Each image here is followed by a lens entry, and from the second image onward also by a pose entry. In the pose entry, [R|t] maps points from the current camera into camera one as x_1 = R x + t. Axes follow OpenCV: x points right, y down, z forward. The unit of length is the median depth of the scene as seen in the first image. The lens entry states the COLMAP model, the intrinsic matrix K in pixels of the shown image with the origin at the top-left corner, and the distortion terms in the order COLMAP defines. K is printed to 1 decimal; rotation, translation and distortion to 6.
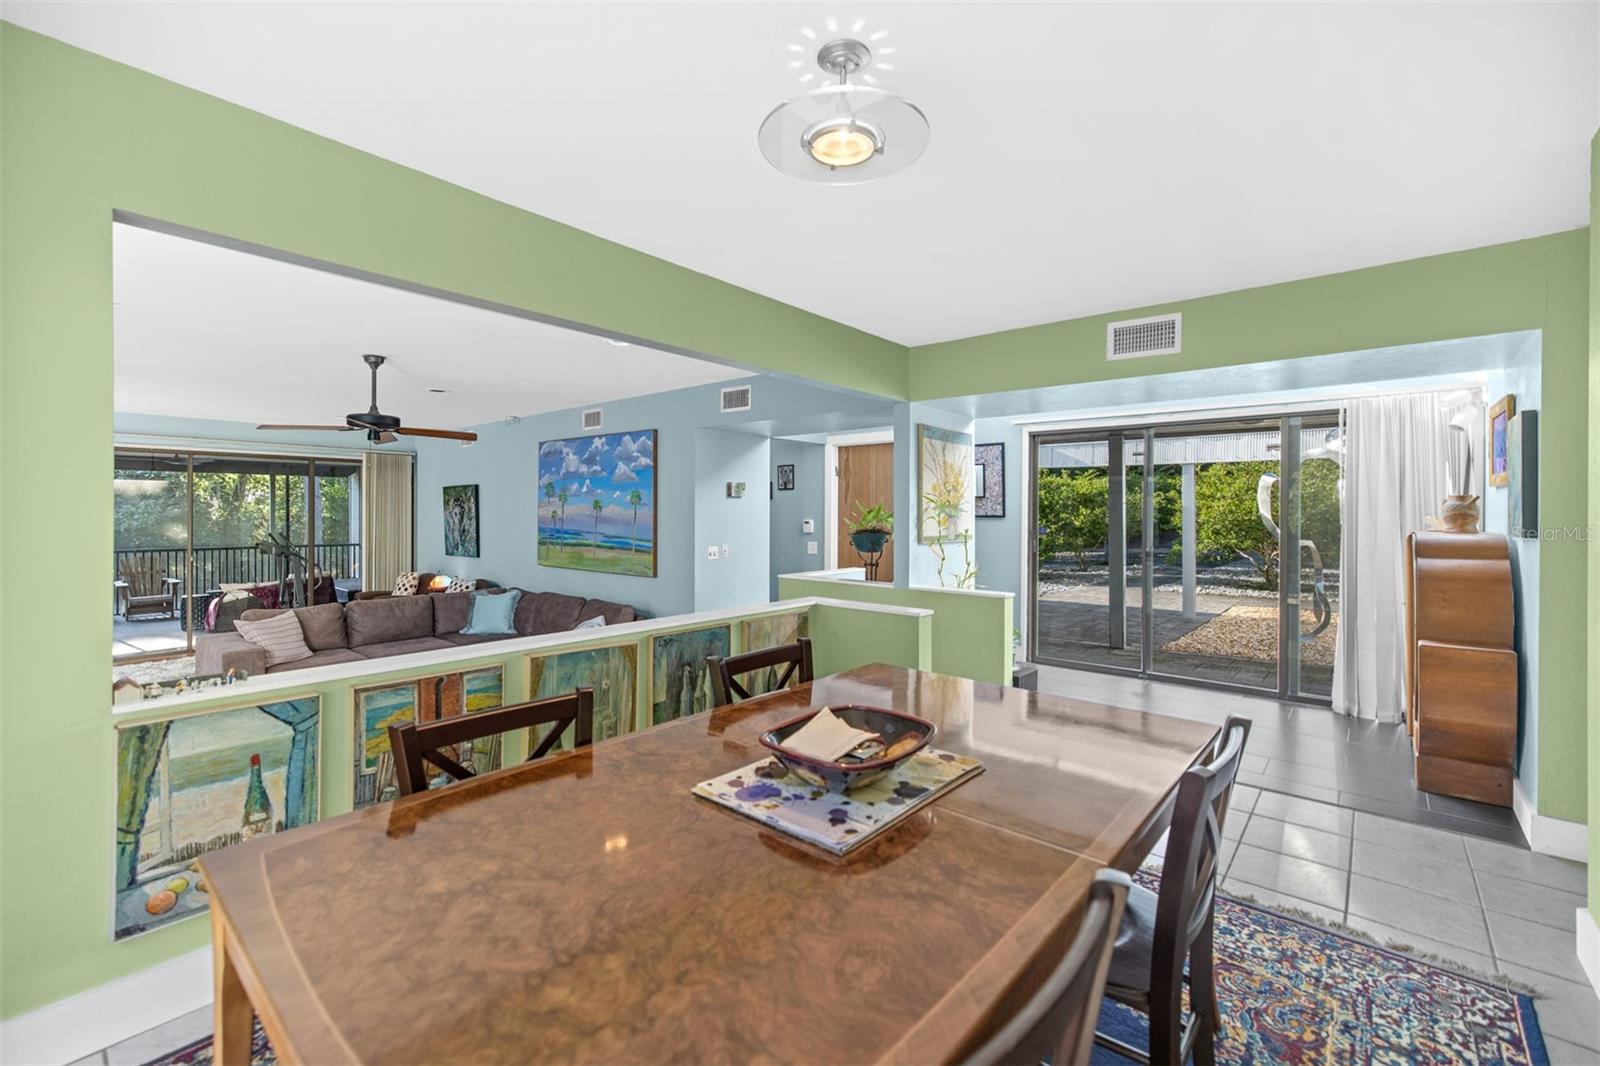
lens RADIAL K [[672.0, 0, 790.0], [0, 672.0, 510.3], [0, 0, 1]] dist [0.002580, -0.000522]
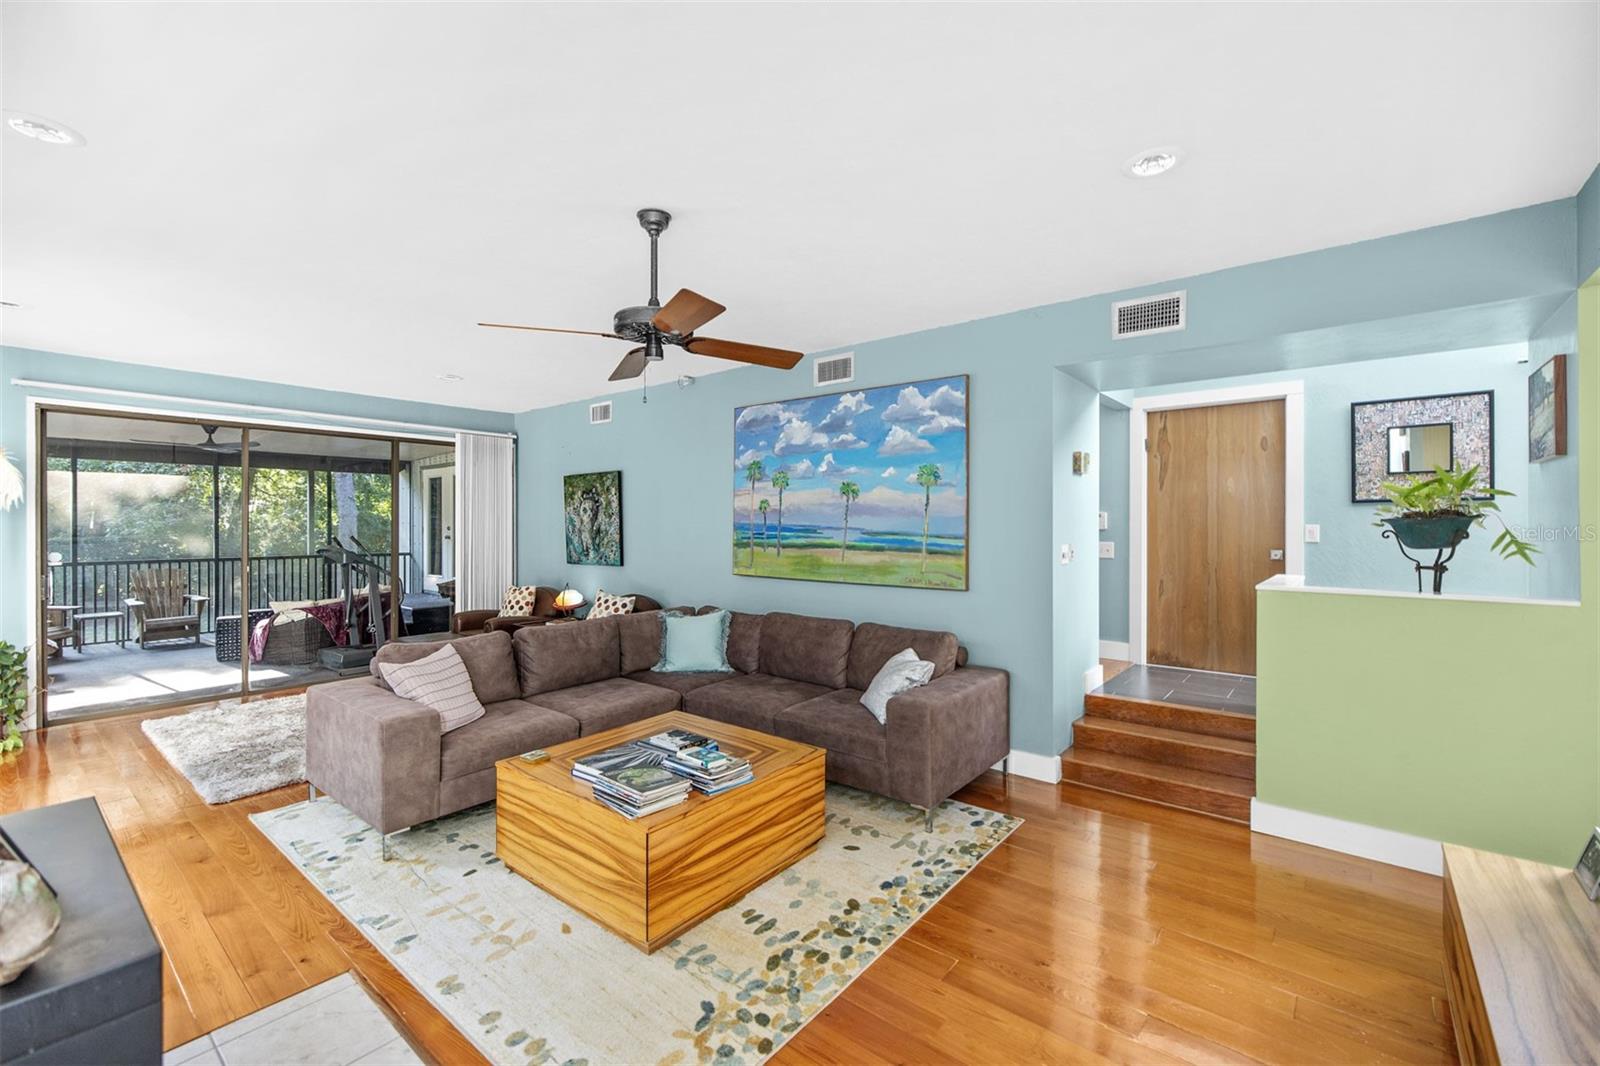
lens RADIAL K [[672.0, 0, 793.9], [0, 672.0, 527.2], [0, 0, 1]] dist [0.002580, -0.000522]
pose [[0.999780, -0.003941, 0.020579, -0.349560], [0.003782, 0.999962, 0.007807, 0.025655], [-0.020609, -0.007727, 0.999758, 0.284035]]
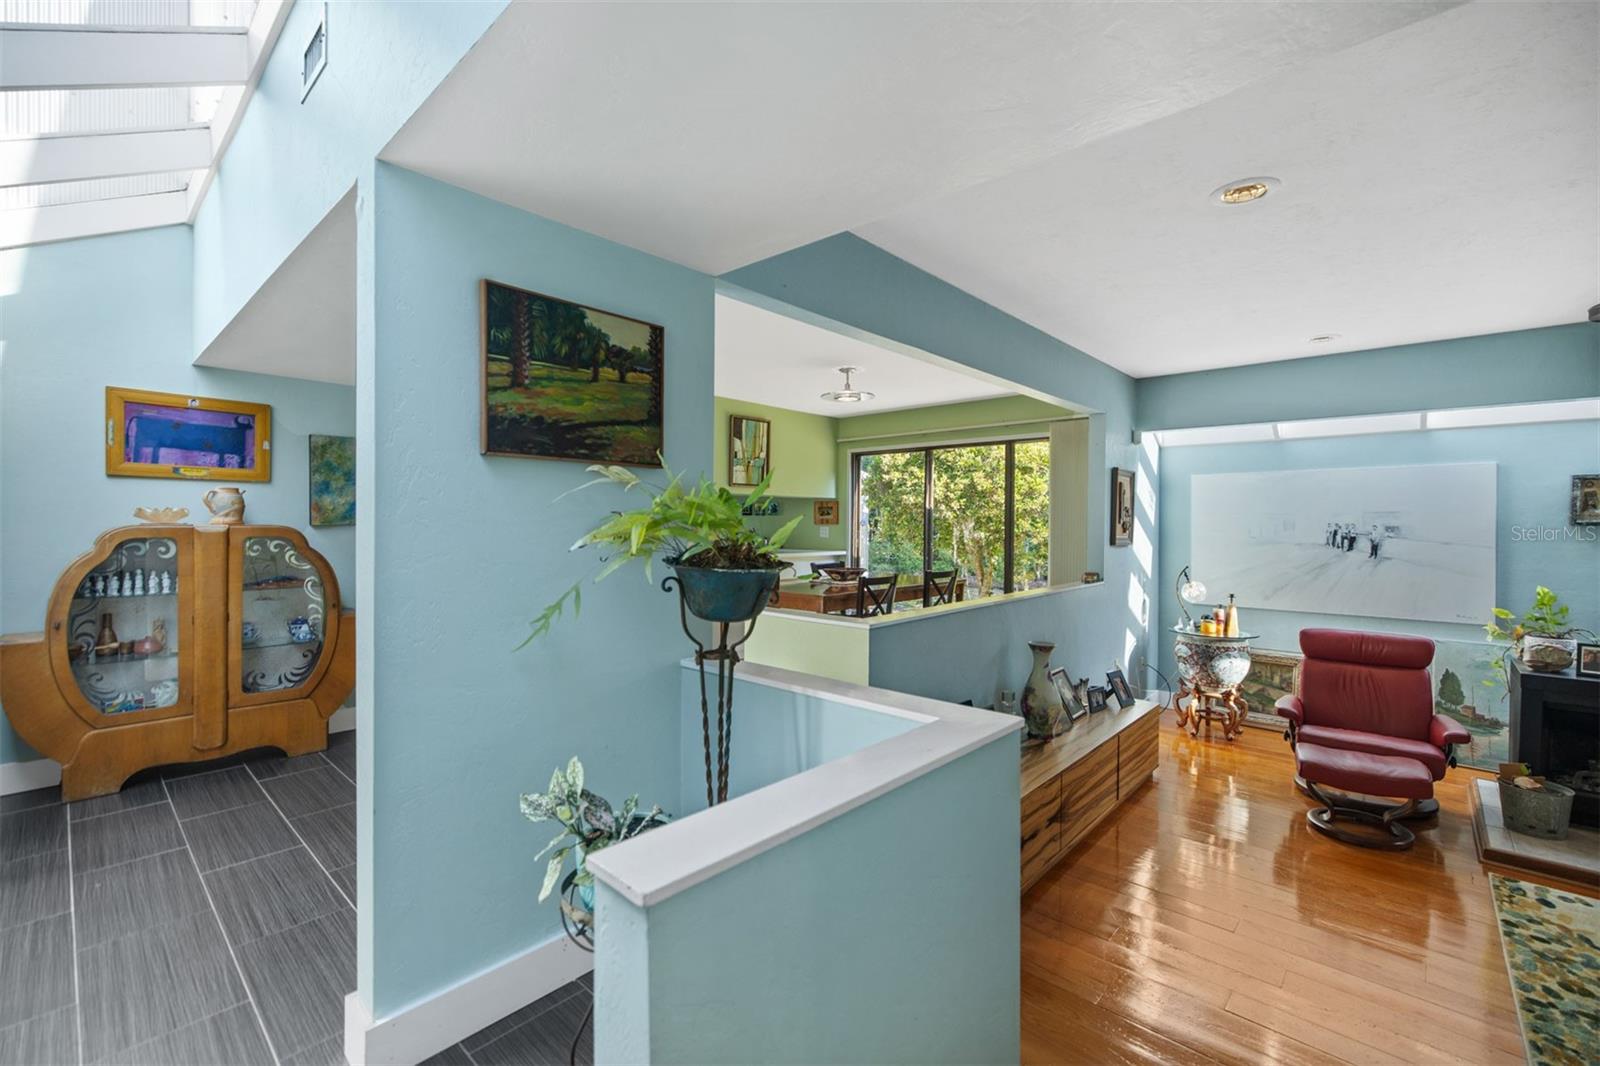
lens RADIAL K [[672.0, 0, 790.3], [0, 672.0, 526.7], [0, 0, 1]] dist [0.002580, -0.000522]
pose [[-0.999488, -0.008547, 0.030838, 0.054012], [-0.008268, 0.999924, 0.009178, 0.009750], [-0.030914, 0.008918, -0.999482, 0.965372]]
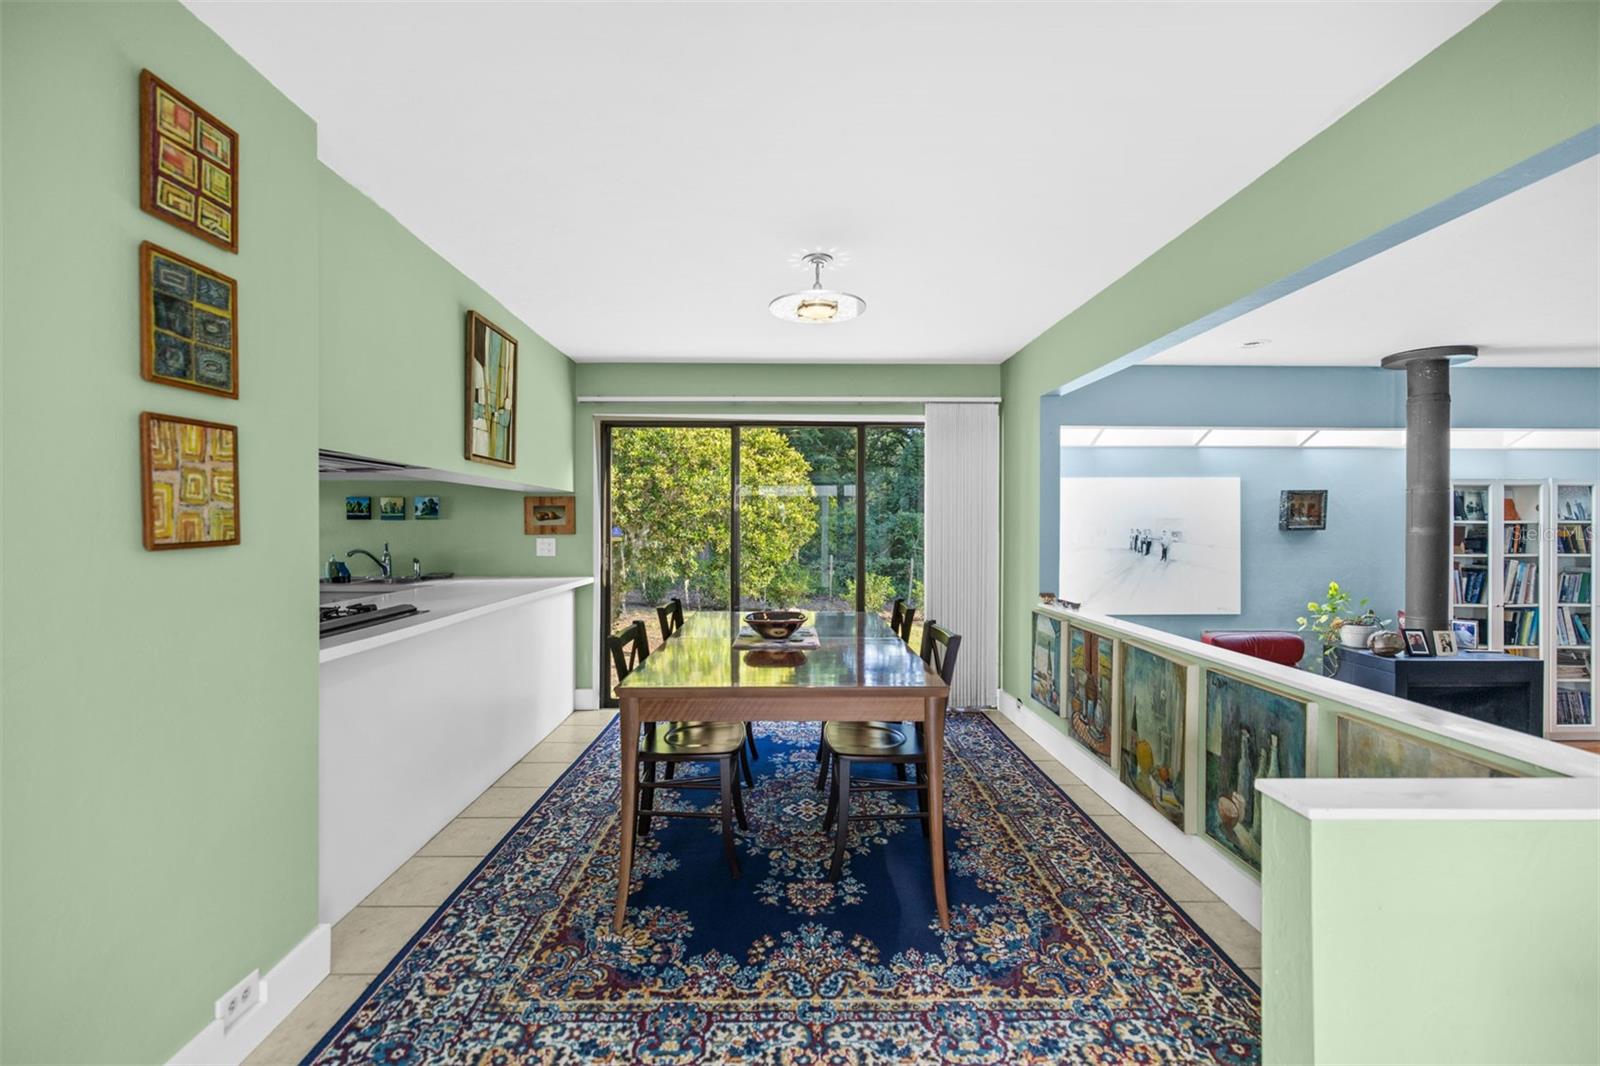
lens RADIAL K [[672.0, 0, 795.4], [0, 672.0, 526.0], [0, 0, 1]] dist [0.002580, -0.000522]
pose [[-0.742779, -0.003592, -0.669527, 0.297540], [-0.004122, 0.999991, -0.000792, 0.006232], [0.669524, 0.002171, -0.742788, 0.521088]]
